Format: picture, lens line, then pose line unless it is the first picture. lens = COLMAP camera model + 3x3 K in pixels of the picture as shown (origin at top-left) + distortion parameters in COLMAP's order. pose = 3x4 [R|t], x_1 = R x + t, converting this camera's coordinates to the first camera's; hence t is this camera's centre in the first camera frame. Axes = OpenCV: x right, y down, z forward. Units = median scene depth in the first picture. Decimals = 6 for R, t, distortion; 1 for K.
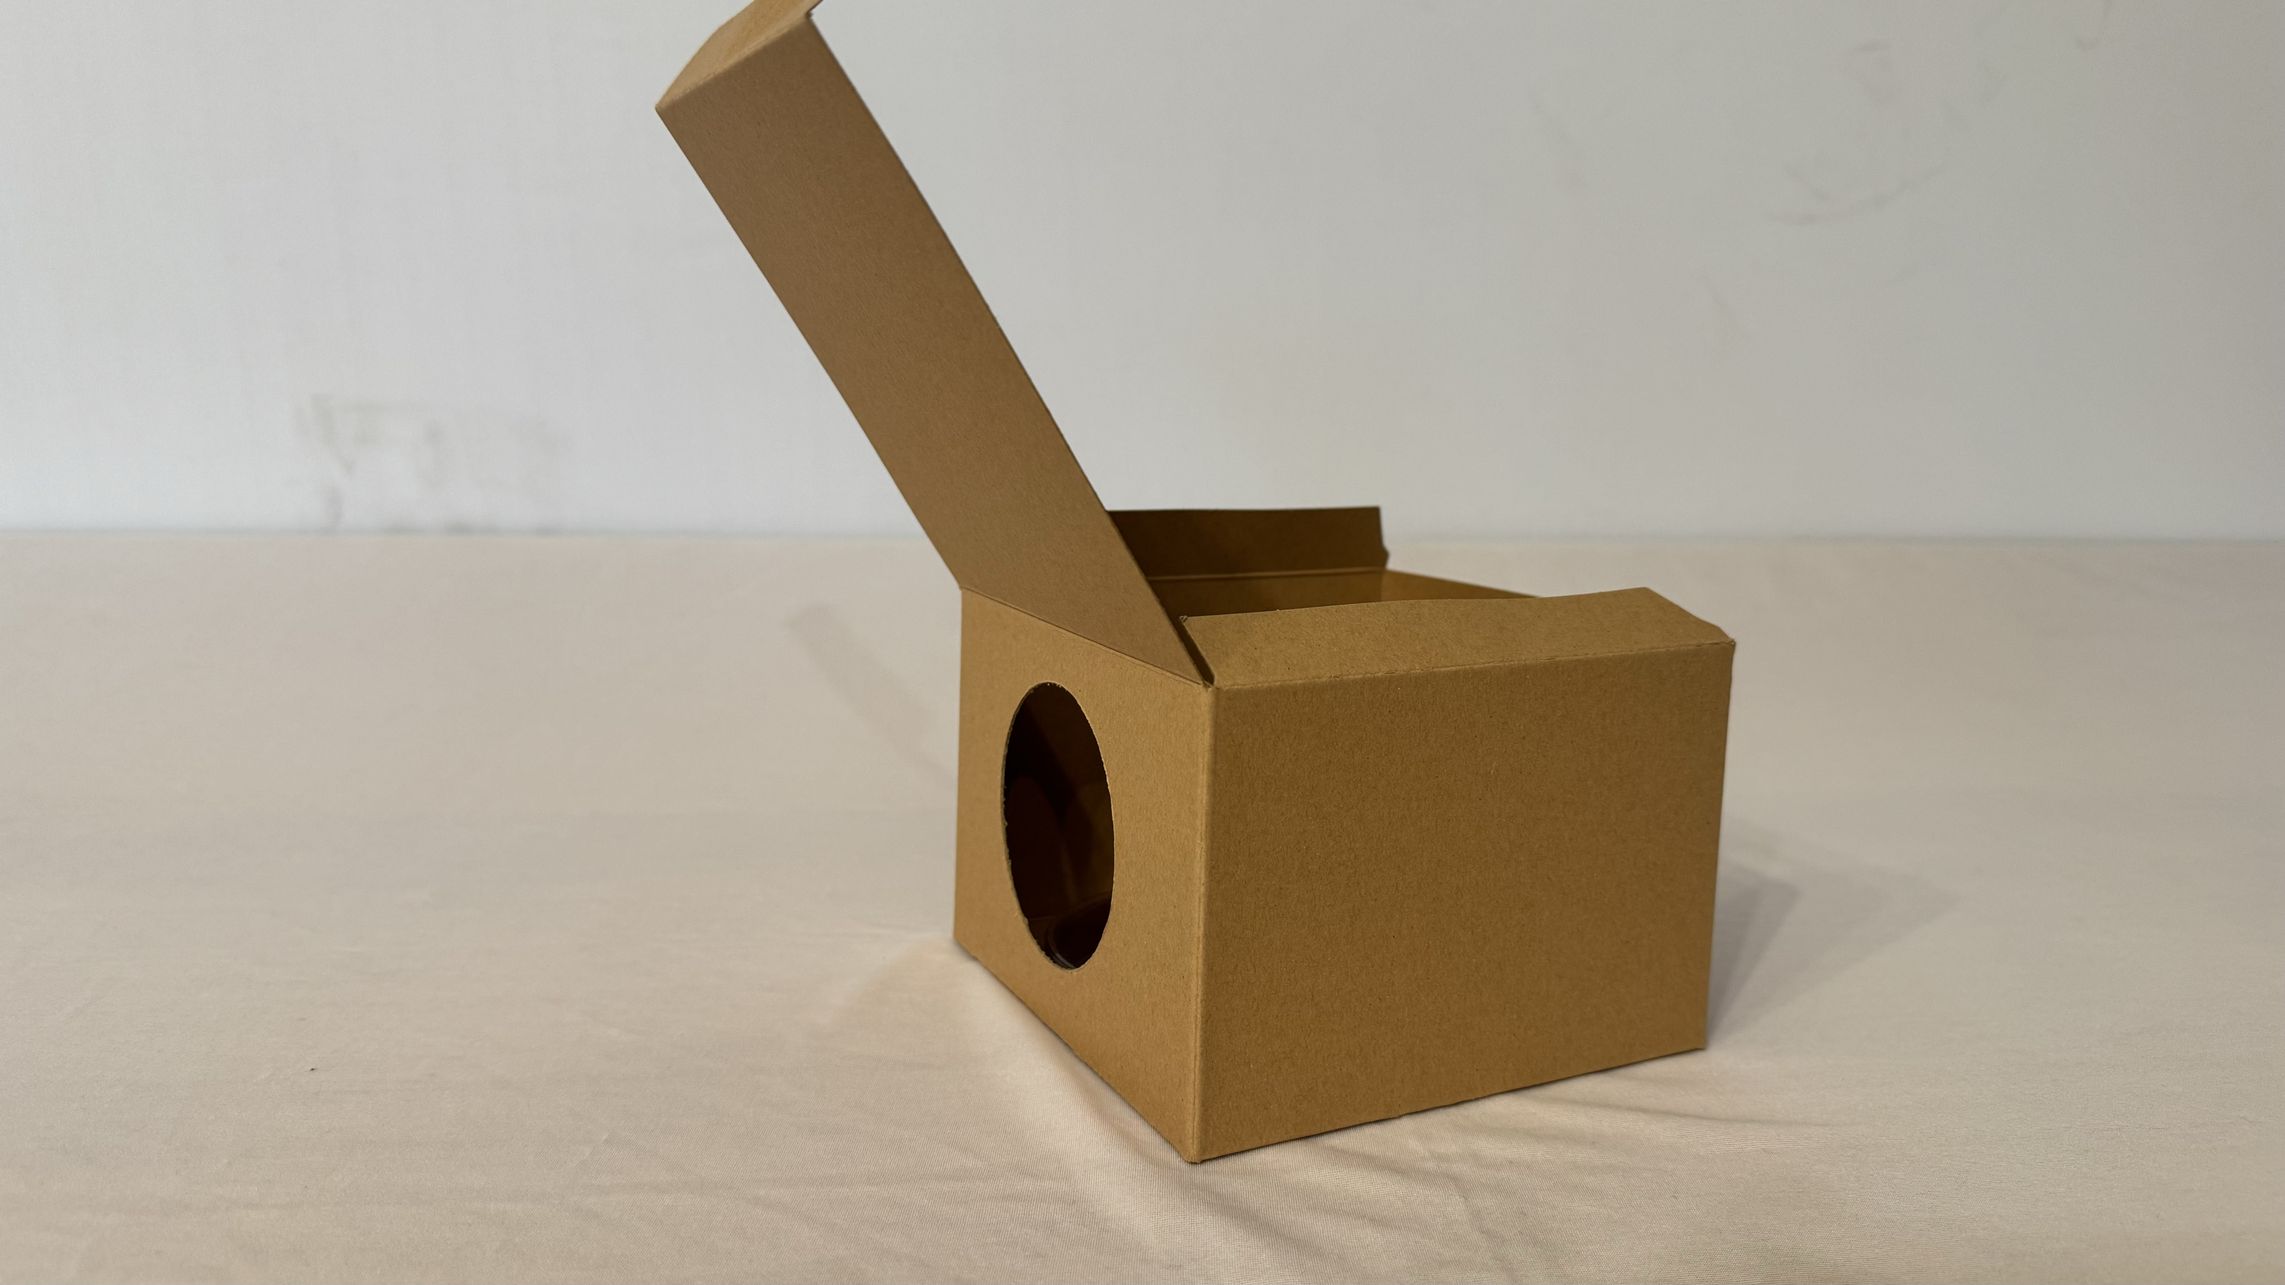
lens RADIAL K [[1546.3, 0, 1140.7], [0, 1546.3, 637.6], [0, 0, 1]] dist [0.047037, -0.001254]
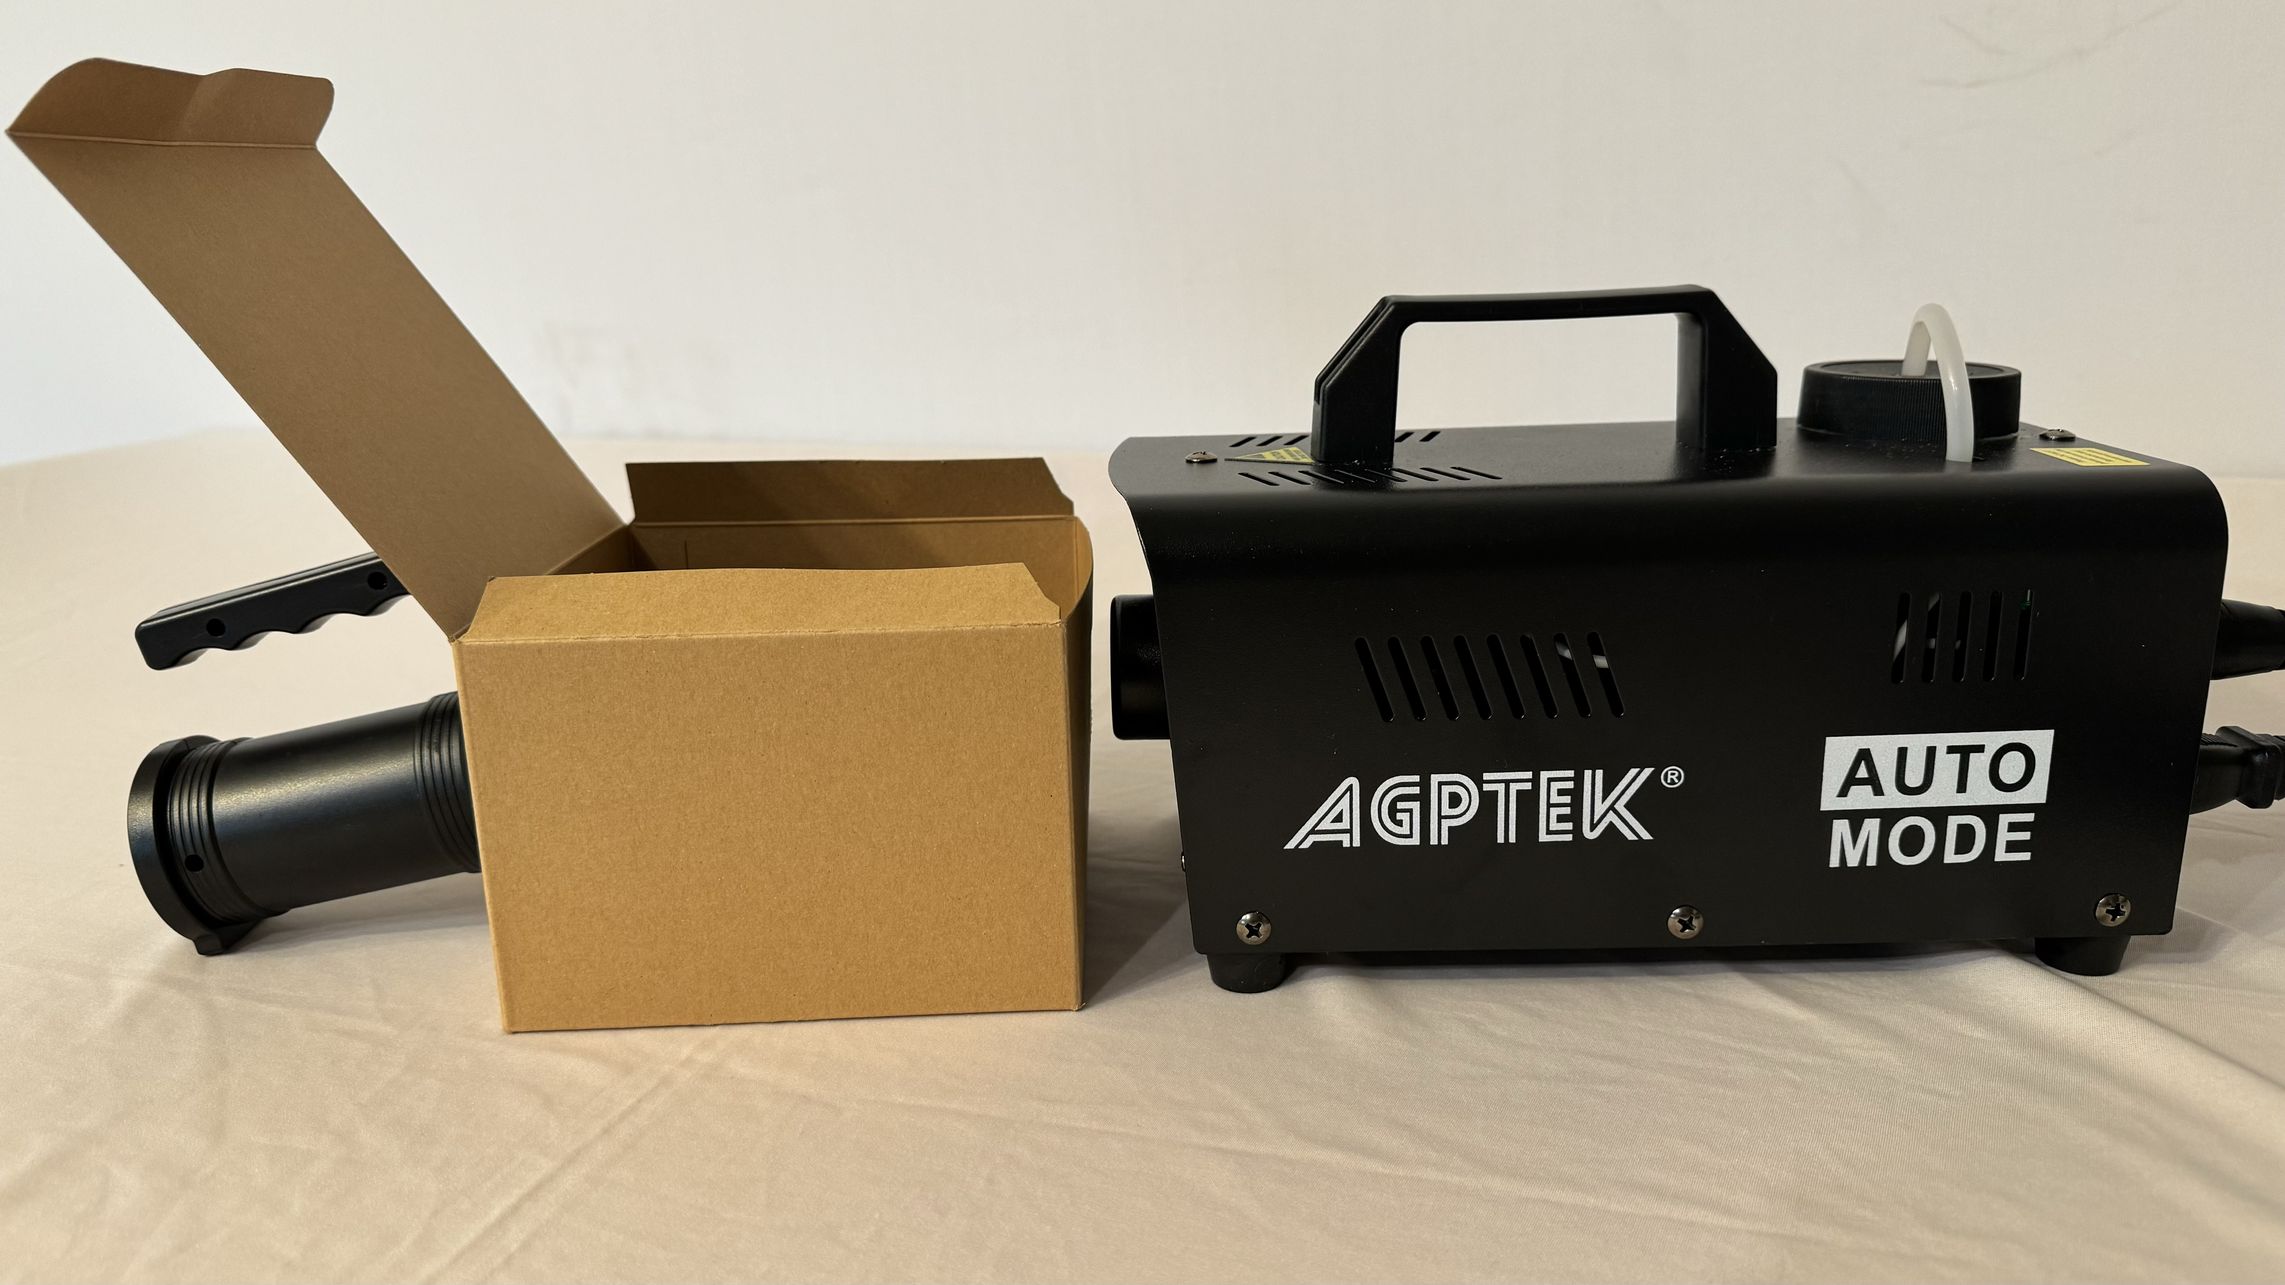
lens RADIAL K [[1546.3, 0, 1139.6], [0, 1546.3, 650.2], [0, 0, 1]] dist [0.047037, -0.001254]
pose [[0.925214, 0.069510, -0.373026, 0.845512], [-0.034985, 0.994517, 0.098547, -0.084818], [0.377830, -0.078126, 0.922573, 0.091024]]
